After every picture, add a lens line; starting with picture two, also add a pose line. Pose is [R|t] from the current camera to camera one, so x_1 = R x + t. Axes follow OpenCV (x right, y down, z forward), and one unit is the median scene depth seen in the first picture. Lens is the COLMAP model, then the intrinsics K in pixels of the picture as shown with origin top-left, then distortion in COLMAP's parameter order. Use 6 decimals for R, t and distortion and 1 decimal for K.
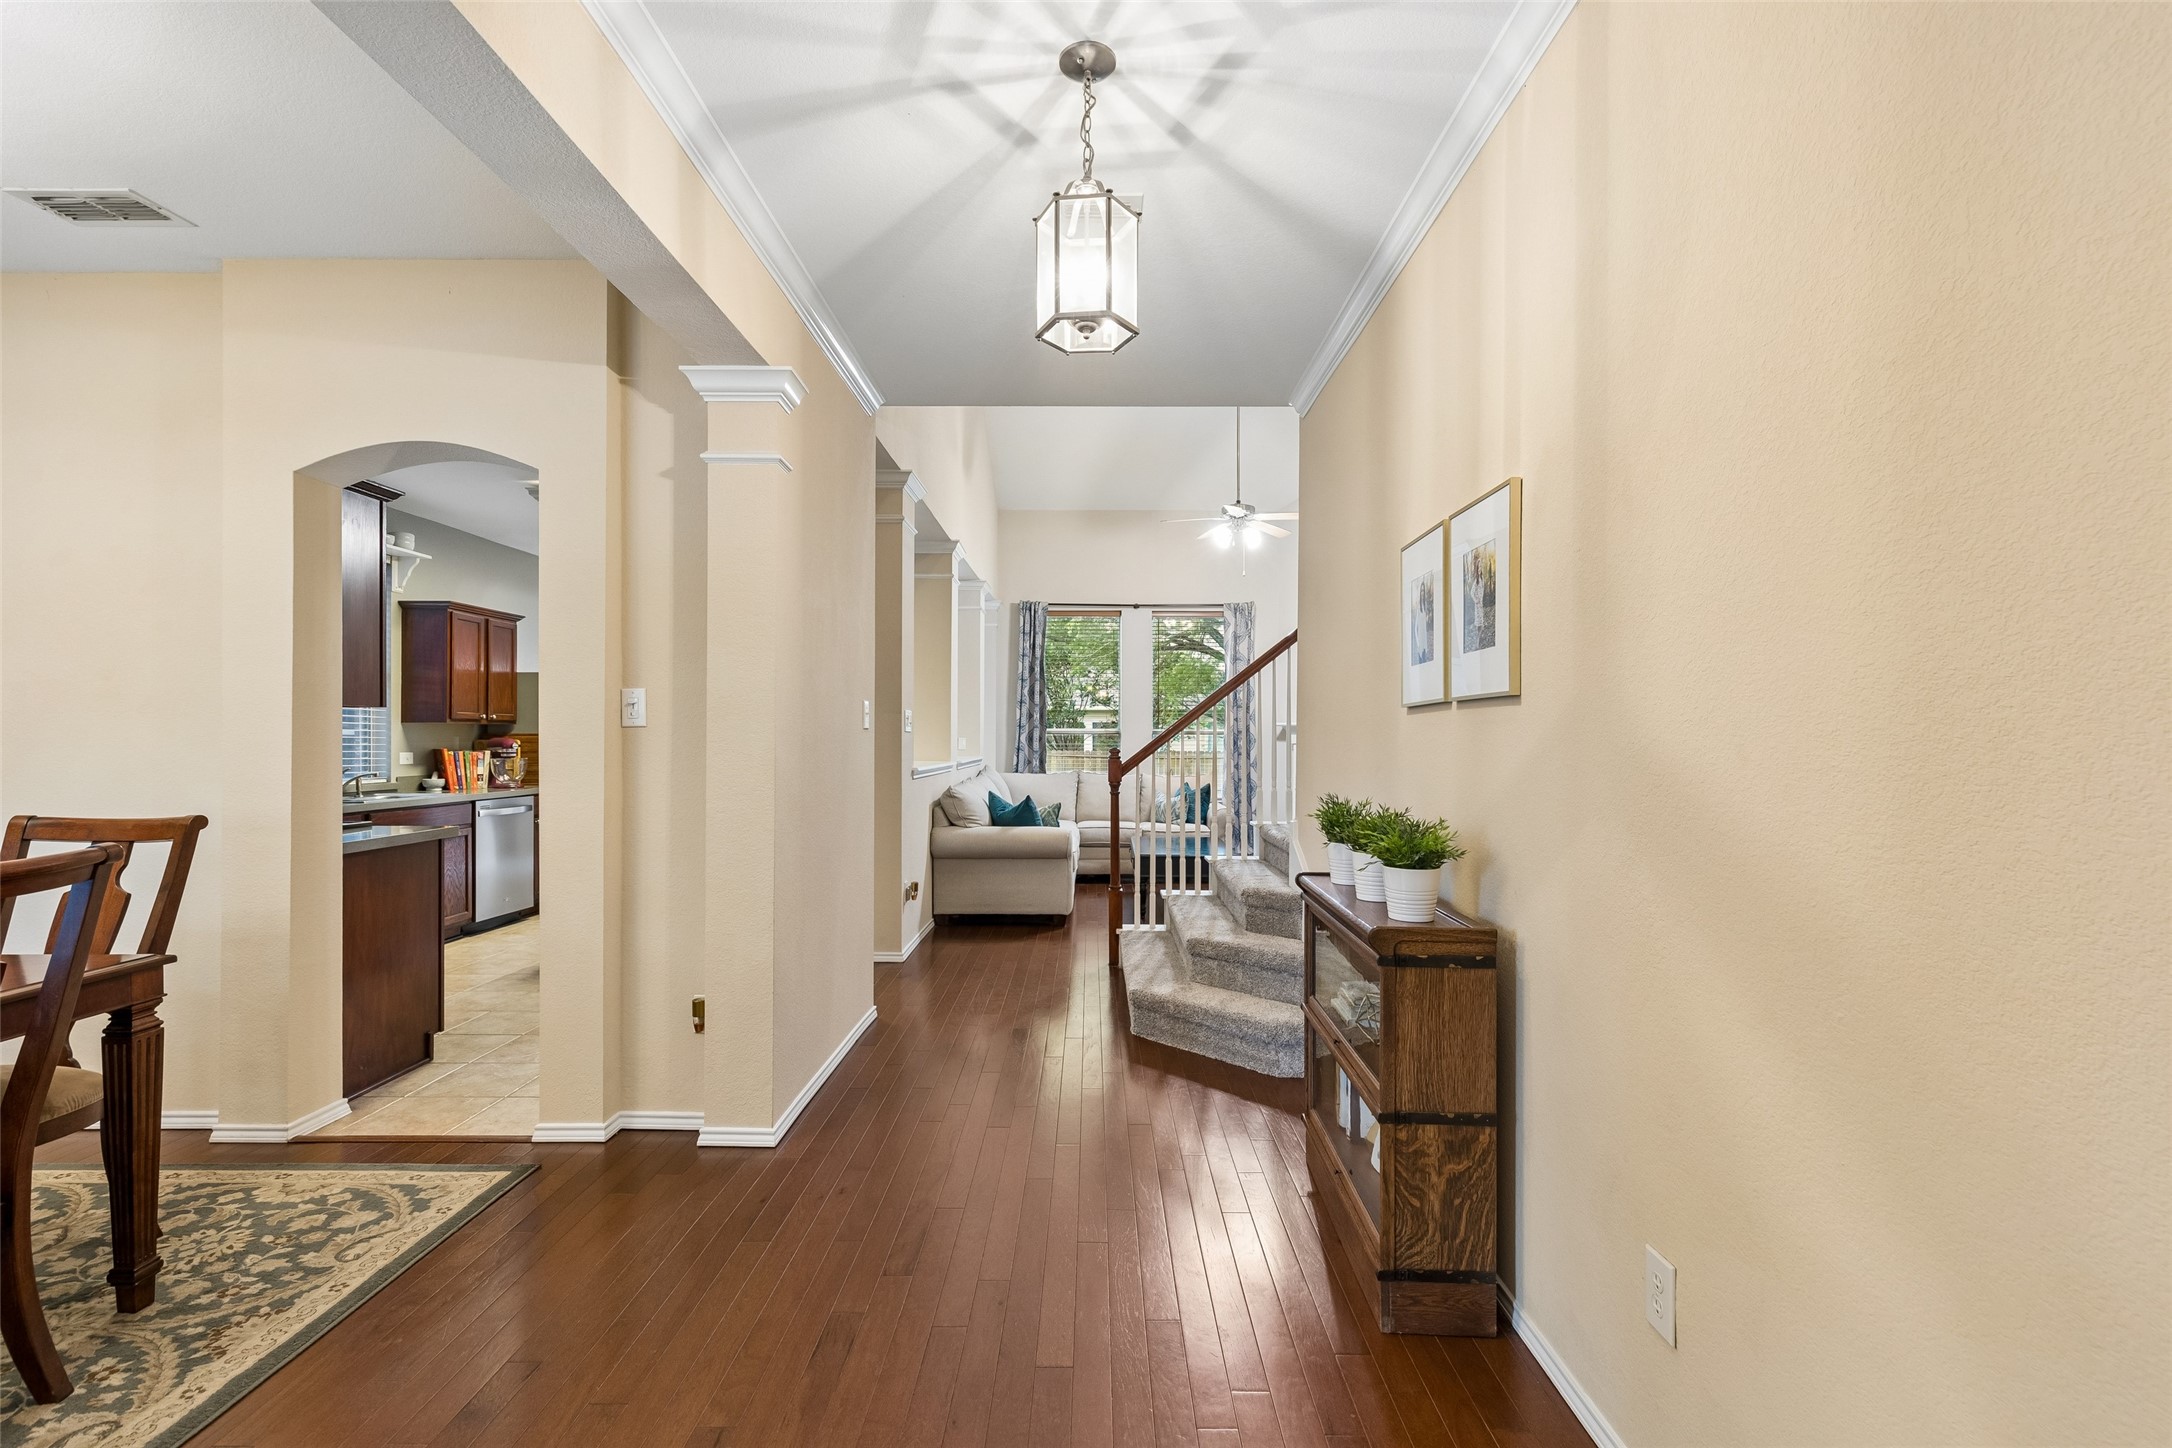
lens RADIAL K [[985.9, 0, 1085.5], [0, 985.9, 729.3], [0, 0, 1]] dist [0.007917, -0.000816]
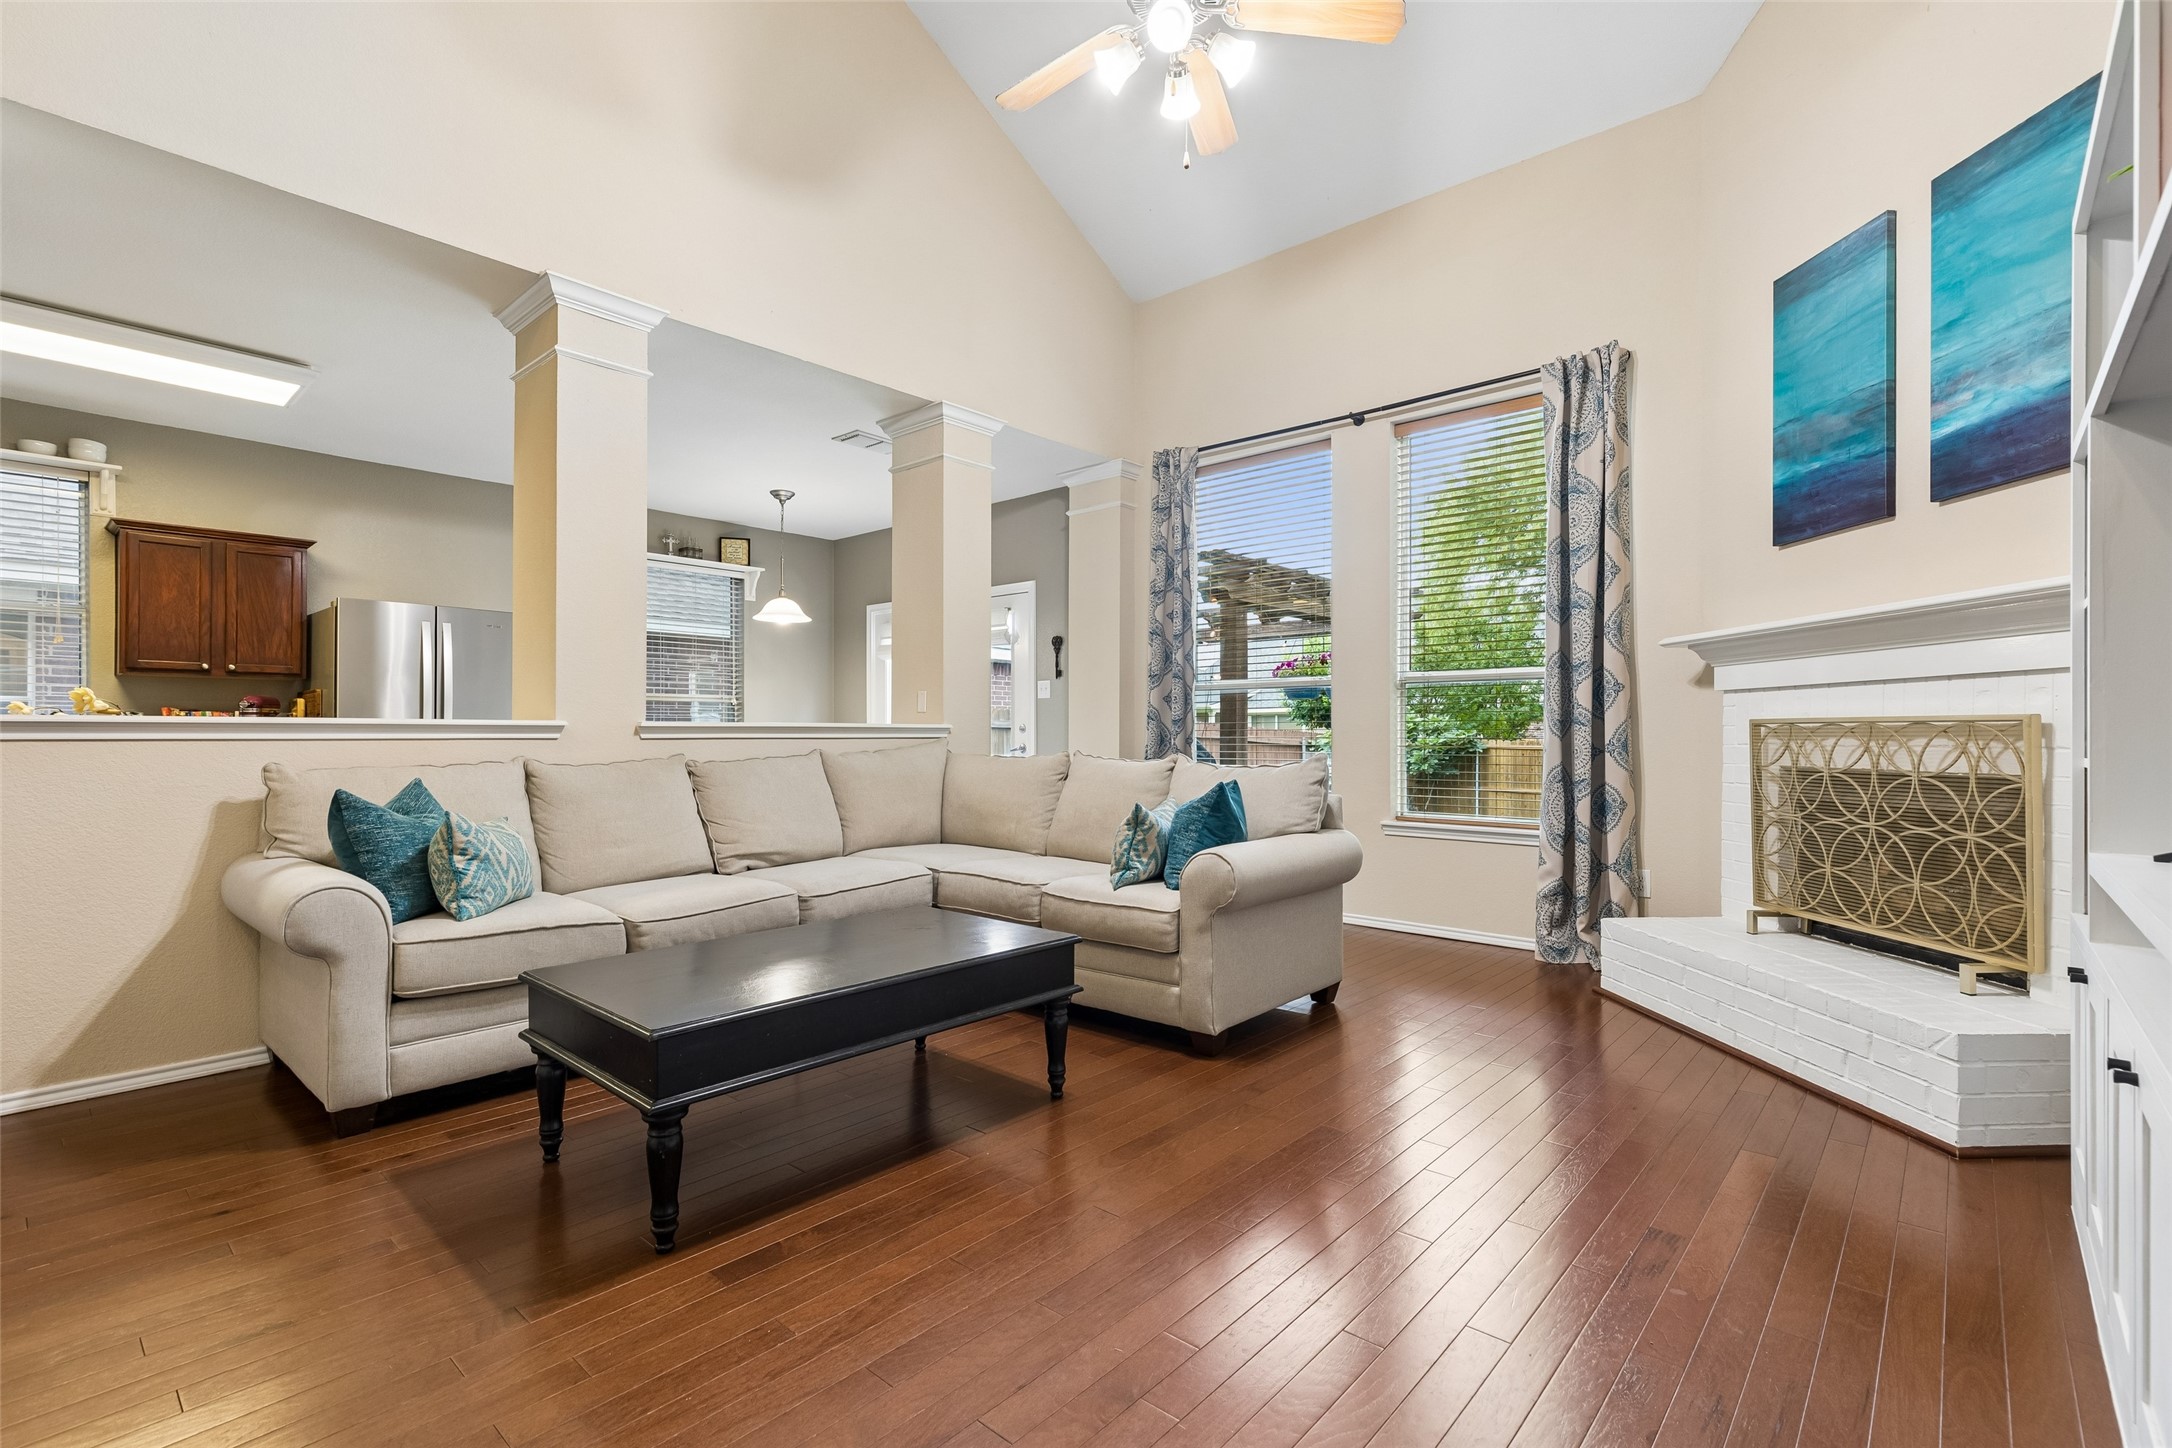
lens RADIAL K [[985.9, 0, 1081.3], [0, 985.9, 722.5], [0, 0, 1]] dist [0.007917, -0.000816]
pose [[0.745603, -0.010515, -0.666307, 0.431312], [0.006796, 0.999943, -0.008174, 0.042994], [0.666356, 0.001566, 0.745632, 0.873230]]
